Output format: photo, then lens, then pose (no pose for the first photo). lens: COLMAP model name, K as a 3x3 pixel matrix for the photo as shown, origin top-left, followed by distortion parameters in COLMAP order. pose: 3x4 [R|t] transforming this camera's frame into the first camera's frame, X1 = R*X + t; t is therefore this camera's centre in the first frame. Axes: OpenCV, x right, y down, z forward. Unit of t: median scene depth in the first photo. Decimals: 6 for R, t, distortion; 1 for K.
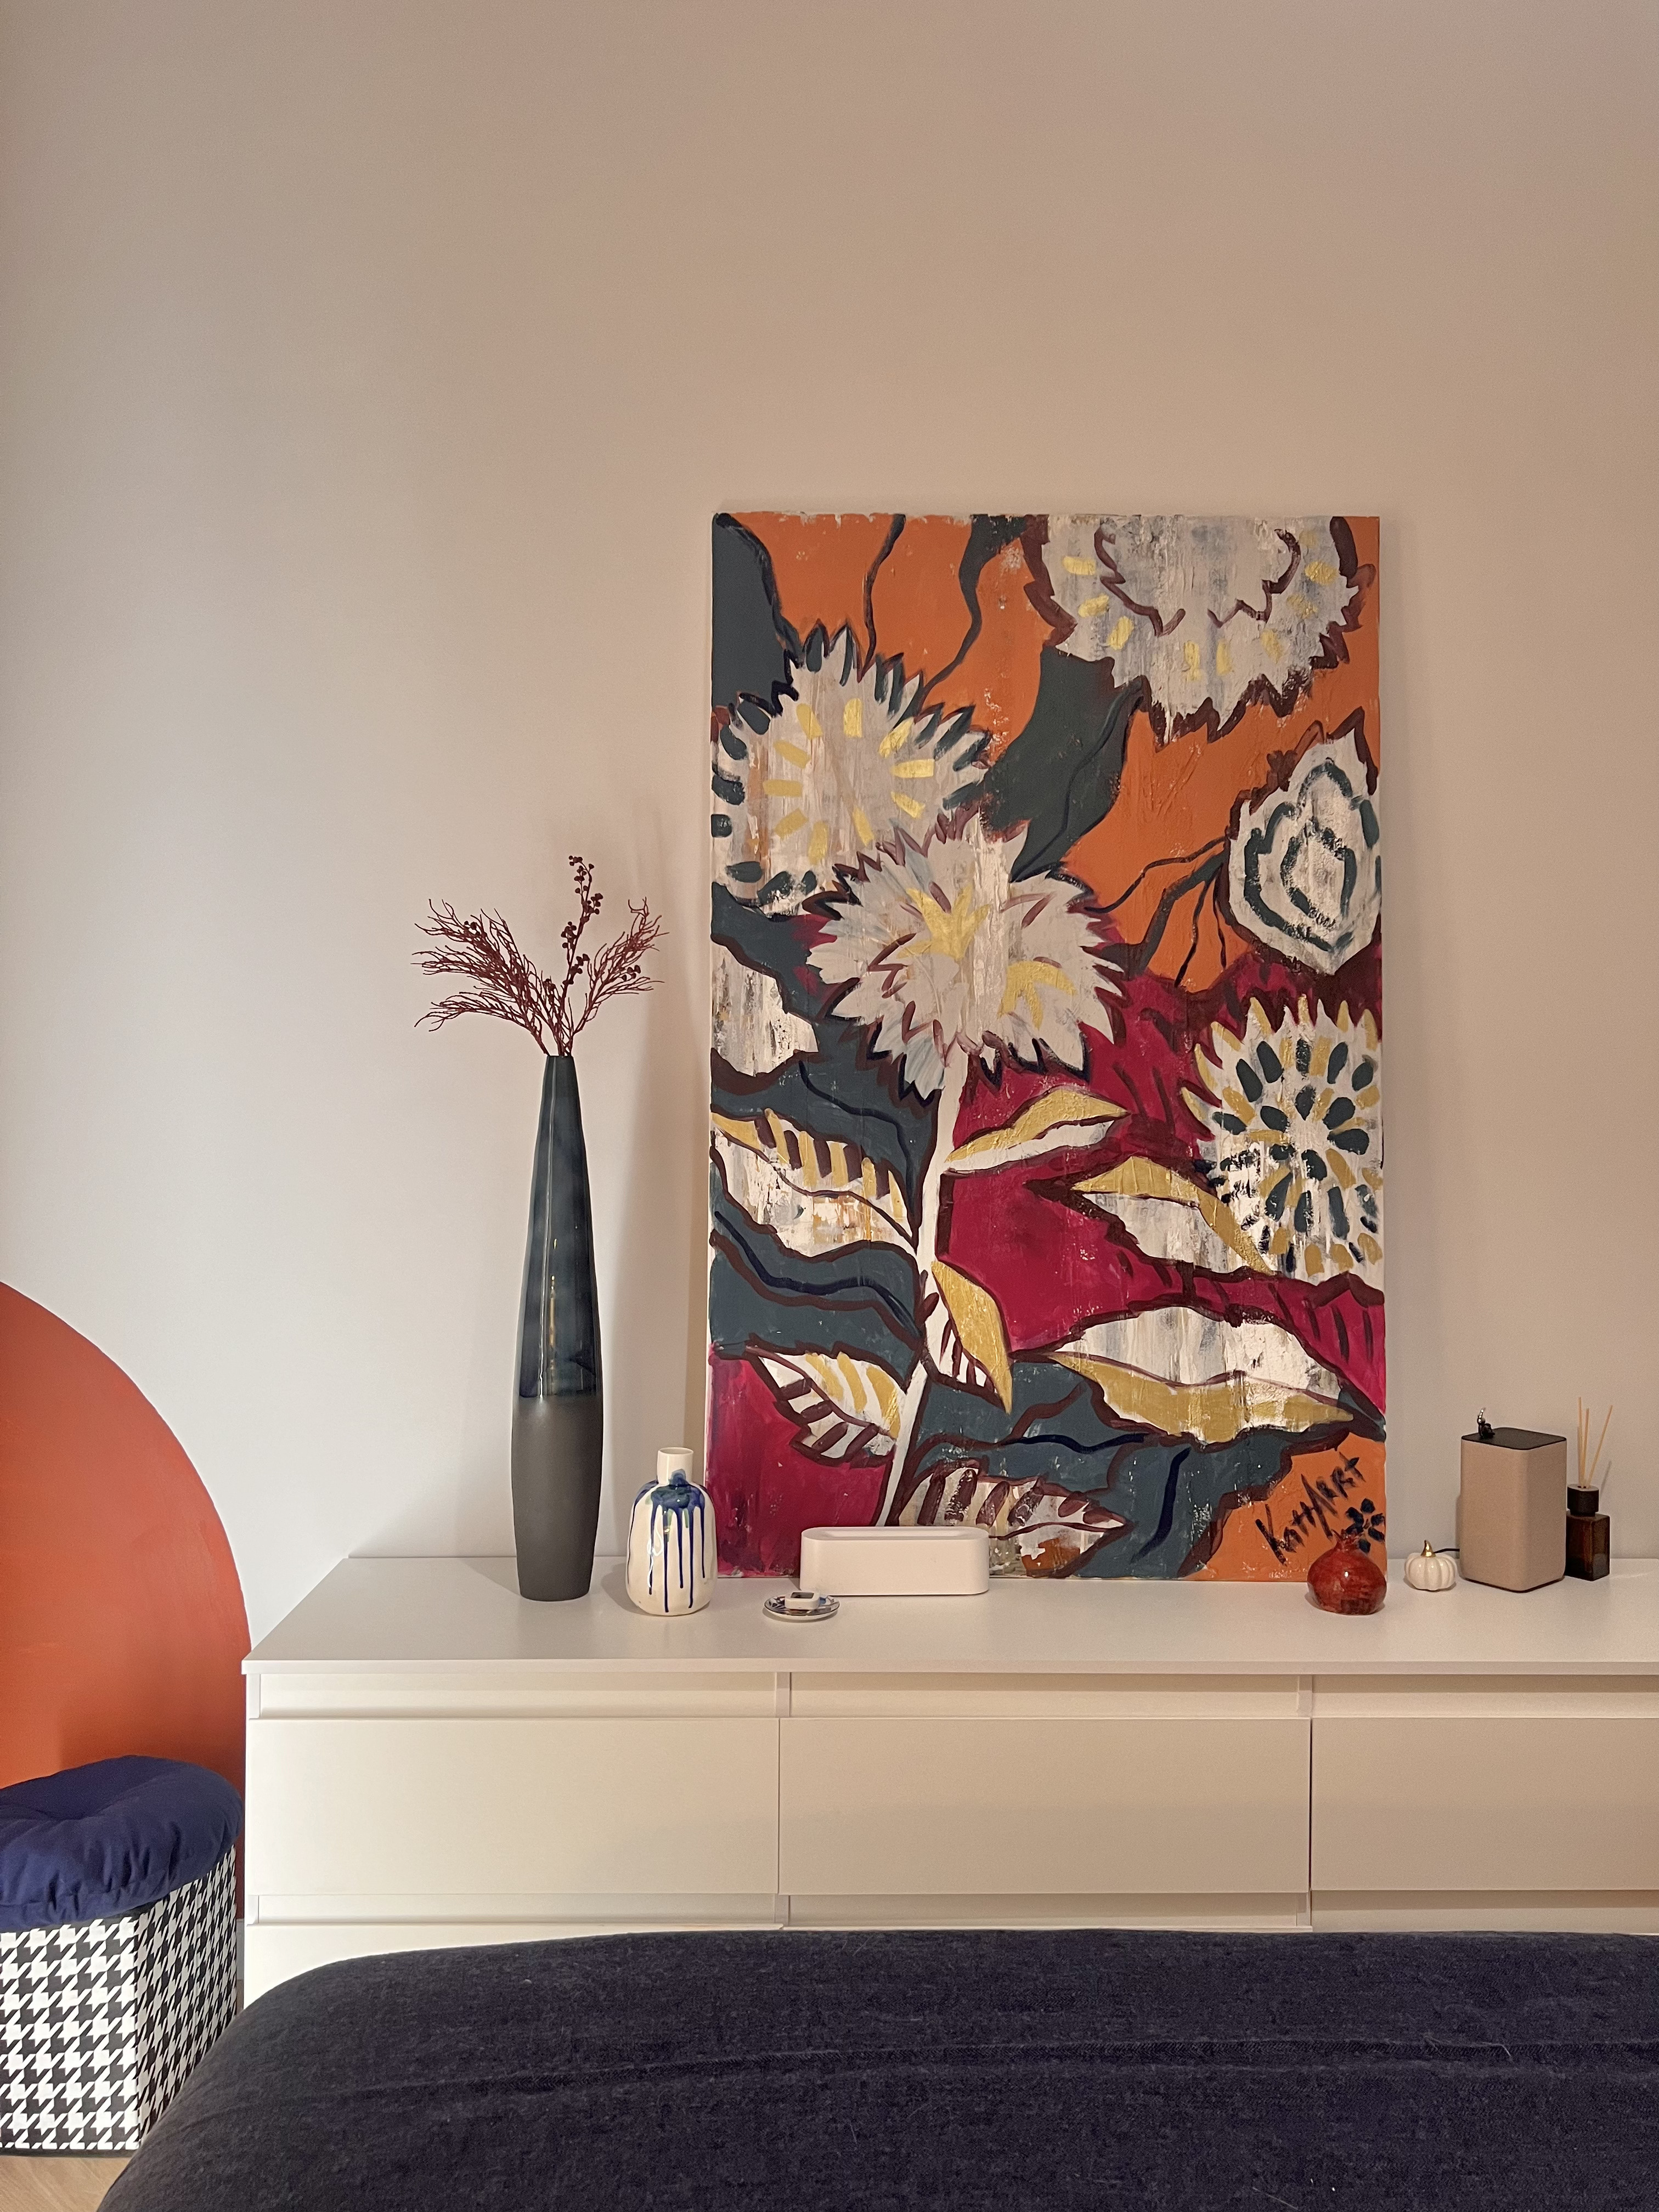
lens RADIAL K [[1690.2, 0, 851.4], [0, 1690.2, 1112.3], [0, 0, 1]] dist [0.057681, -0.057434]
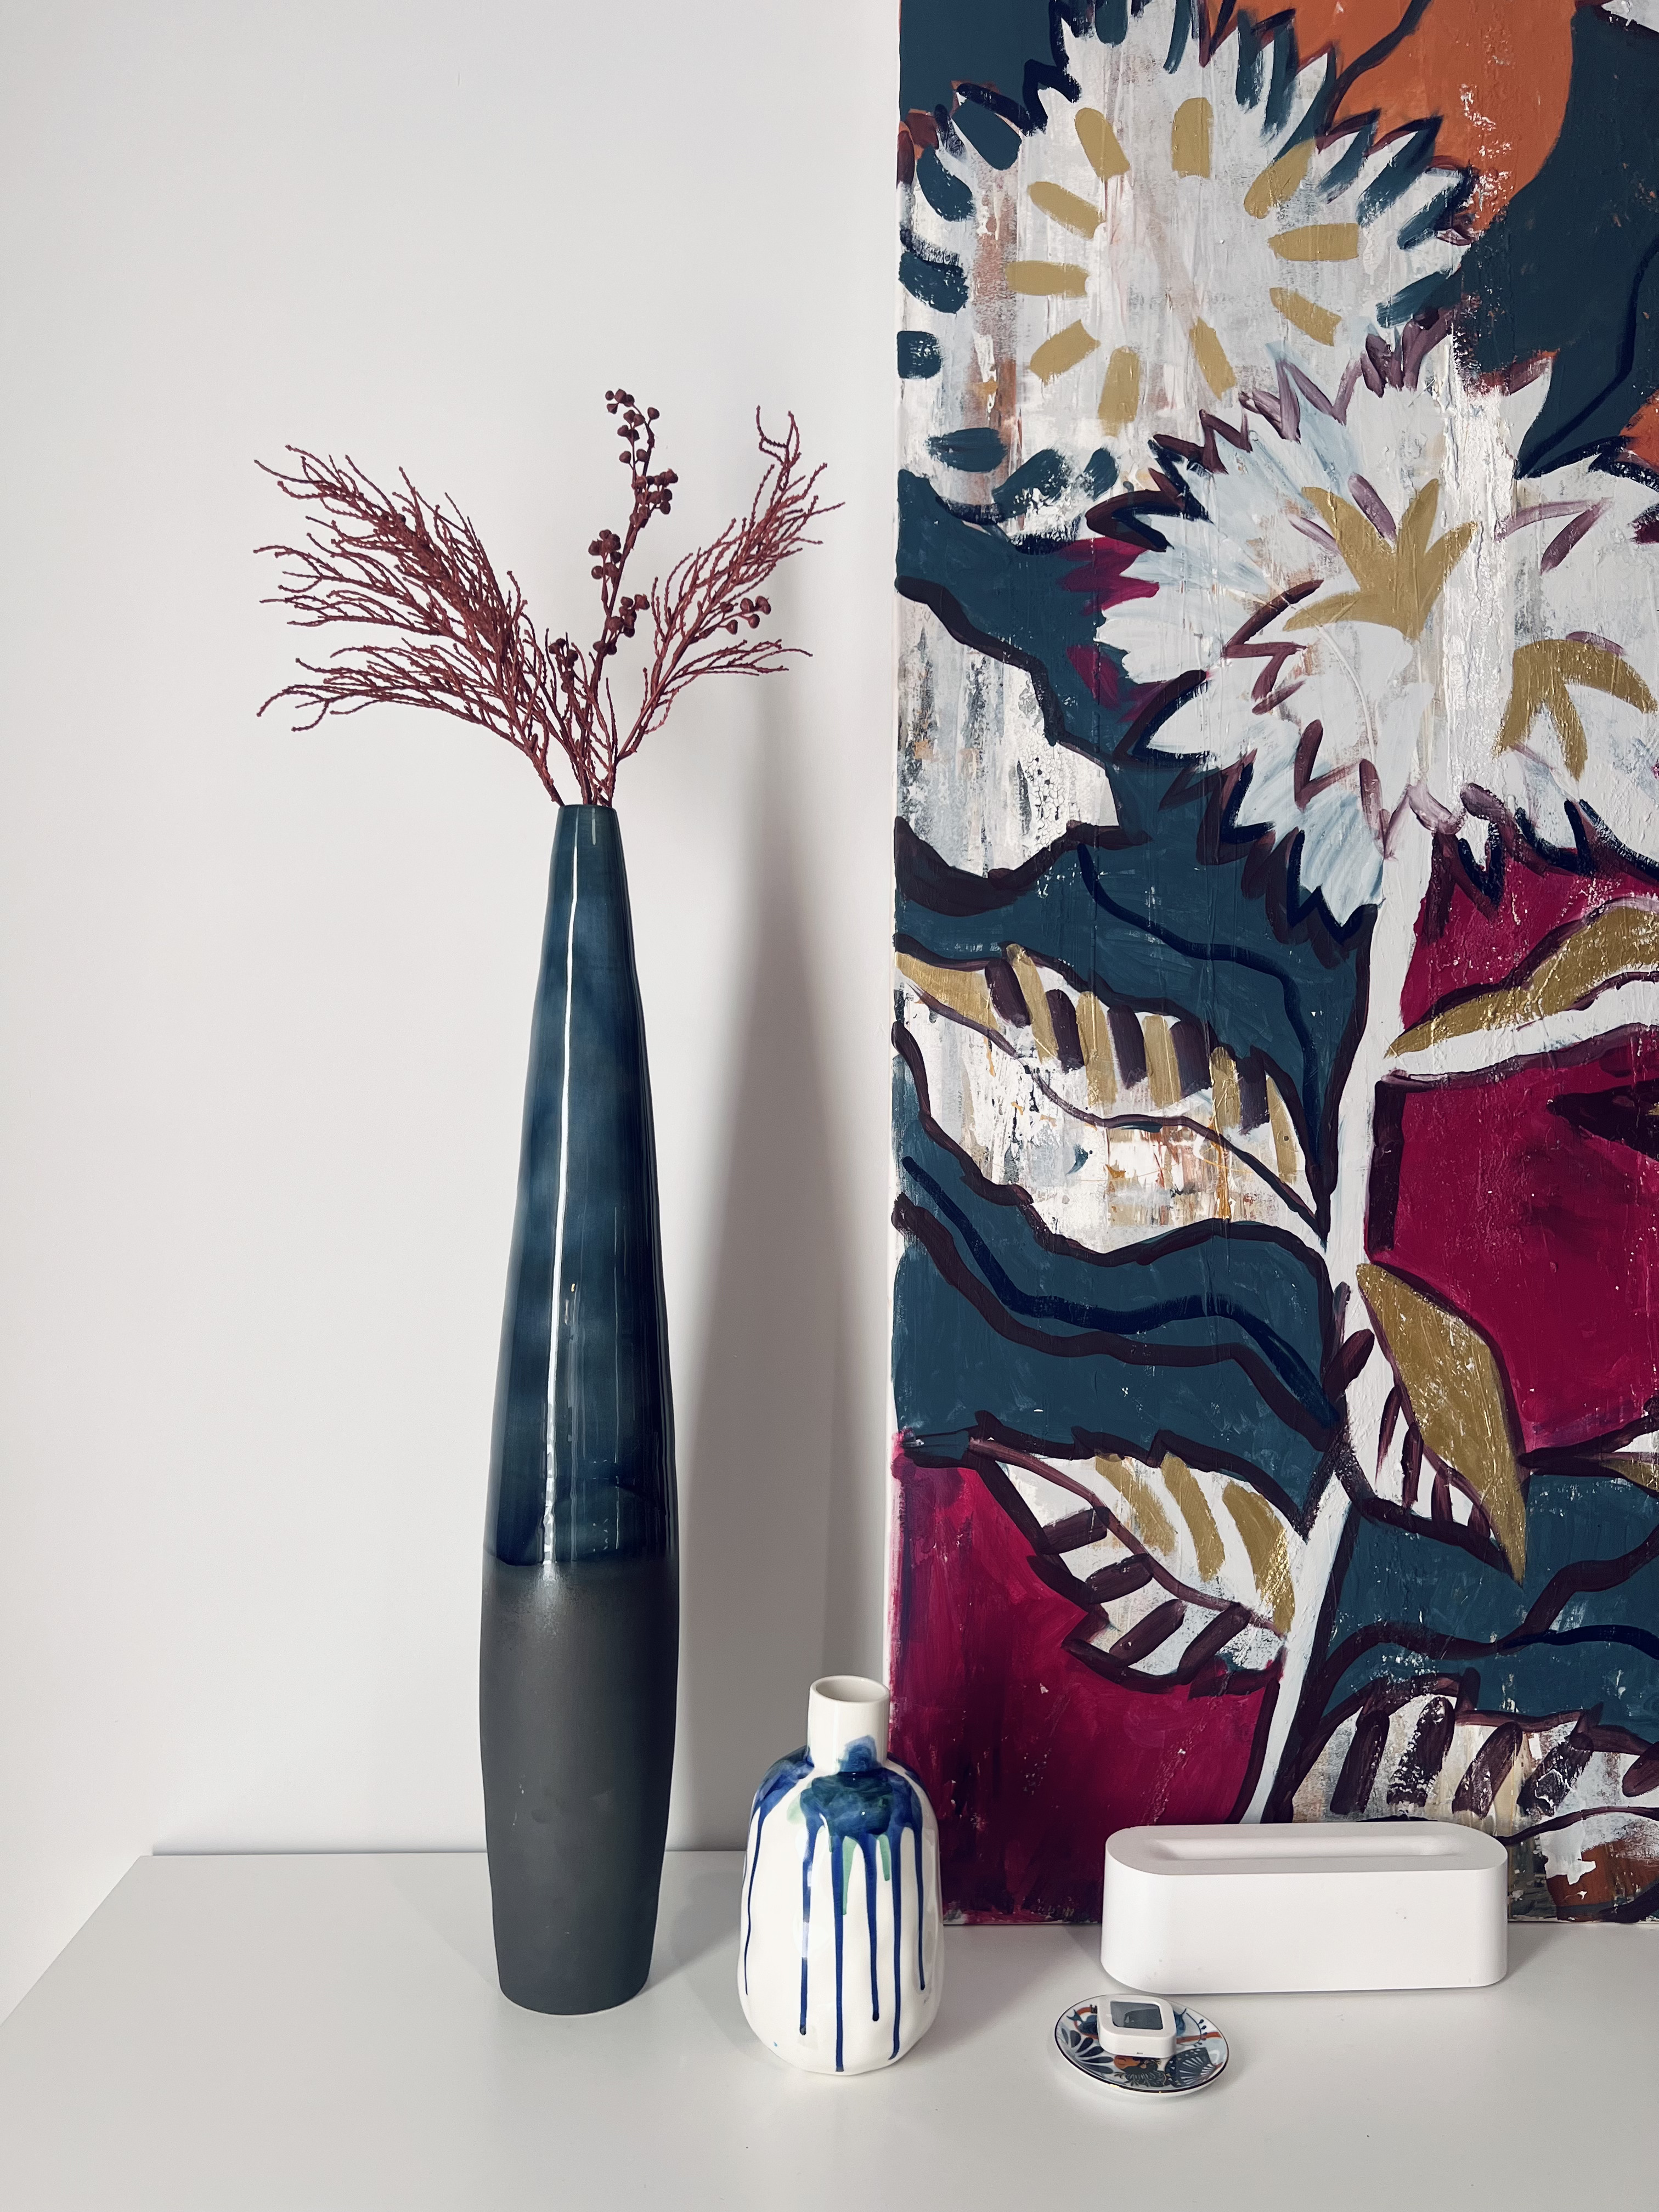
lens RADIAL K [[1746.0, 0, 827.2], [0, 1746.0, 1108.7], [0, 0, 1]] dist [-0.031142, 0.002871]
pose [[0.999977, 0.004924, 0.004633, -0.104329], [-0.004972, 0.999934, 0.010381, 0.039789], [-0.004581, -0.010404, 0.999935, 0.507294]]
